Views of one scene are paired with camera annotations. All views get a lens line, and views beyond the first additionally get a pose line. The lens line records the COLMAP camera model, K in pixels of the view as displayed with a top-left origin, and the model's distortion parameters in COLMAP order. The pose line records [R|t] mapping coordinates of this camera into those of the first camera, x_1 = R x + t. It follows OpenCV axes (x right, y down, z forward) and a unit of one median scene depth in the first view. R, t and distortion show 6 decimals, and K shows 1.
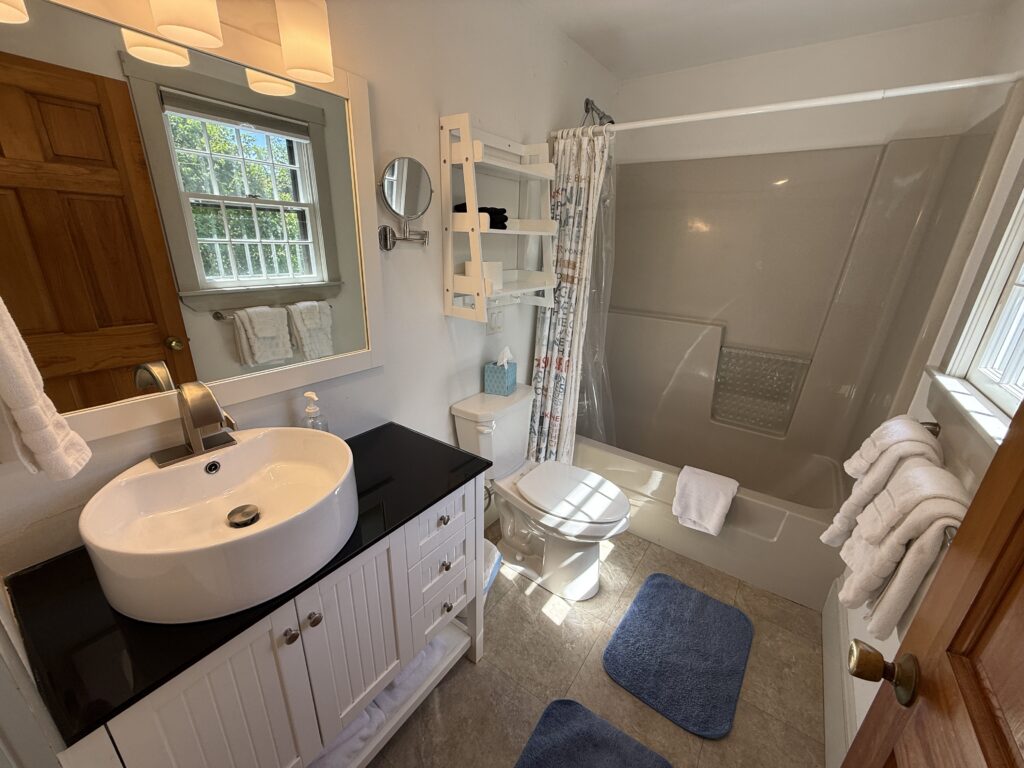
lens RADIAL K [[408.1, 0, 512.3], [0, 408.1, 383.7], [0, 0, 1]] dist [-0.001008, 0.000552]
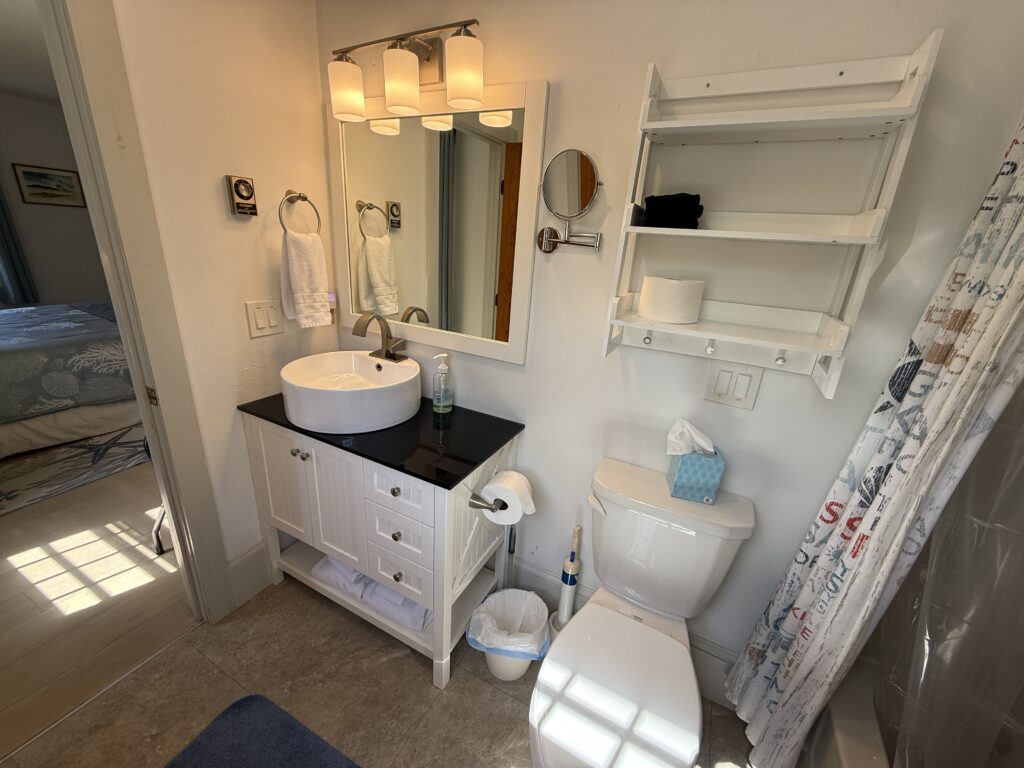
lens RADIAL K [[408.1, 0, 512.3], [0, 408.1, 383.7], [0, 0, 1]] dist [-0.001008, 0.000552]
pose [[0.143014, 0.305046, -0.941538, 0.666454], [-0.387227, 0.892728, 0.230415, -0.235650], [0.910825, 0.331636, 0.245795, 0.775709]]
